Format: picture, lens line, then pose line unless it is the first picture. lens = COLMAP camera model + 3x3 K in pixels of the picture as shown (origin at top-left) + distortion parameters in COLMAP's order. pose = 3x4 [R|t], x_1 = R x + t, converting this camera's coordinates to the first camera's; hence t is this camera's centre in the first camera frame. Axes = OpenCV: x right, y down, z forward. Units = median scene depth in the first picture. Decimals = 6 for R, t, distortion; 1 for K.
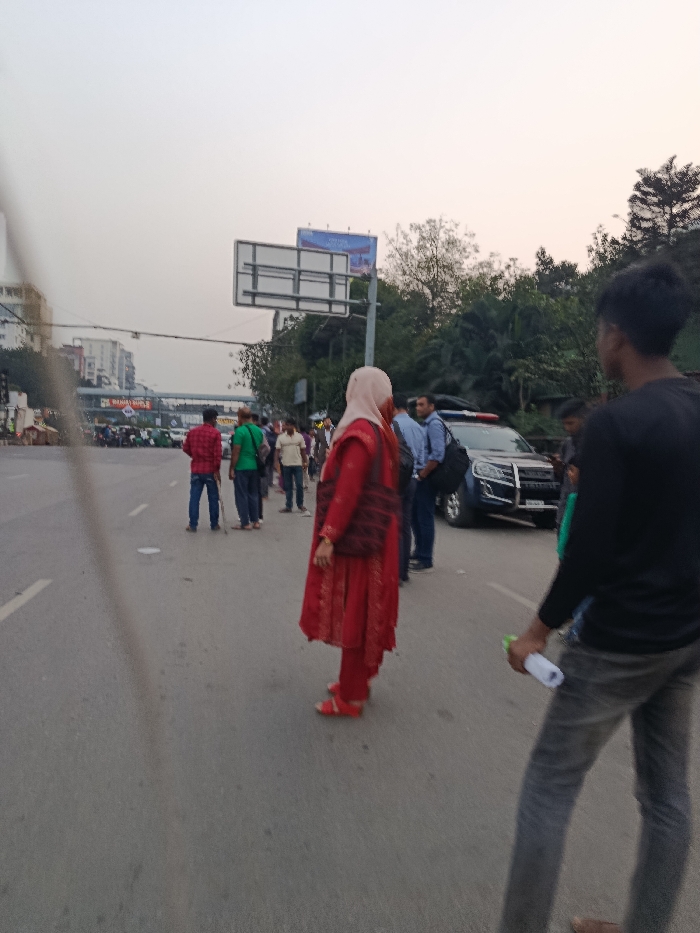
lens RADIAL K [[650.5, 0, 350.0], [0, 650.5, 466.4], [0, 0, 1]] dist [-0.011099, 0.005711]
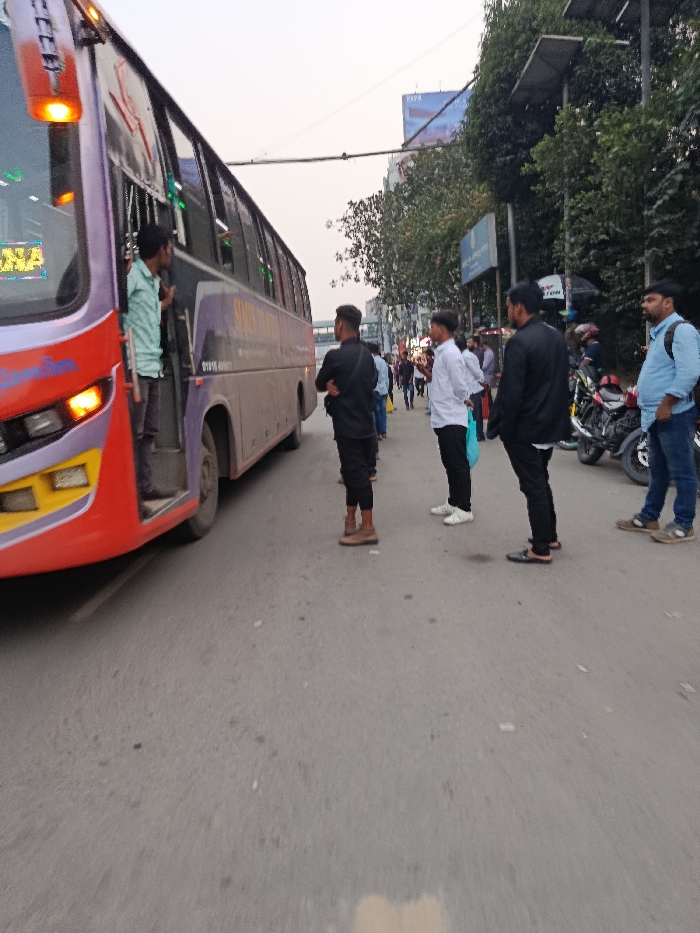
lens RADIAL K [[650.5, 0, 350.0], [0, 650.5, 466.0], [0, 0, 1]] dist [-0.011099, 0.005711]
pose [[0.977390, -0.079633, -0.195877, -0.065003], [0.102658, 0.988578, 0.110344, -0.018800], [0.184853, -0.127957, 0.974401, 0.390963]]
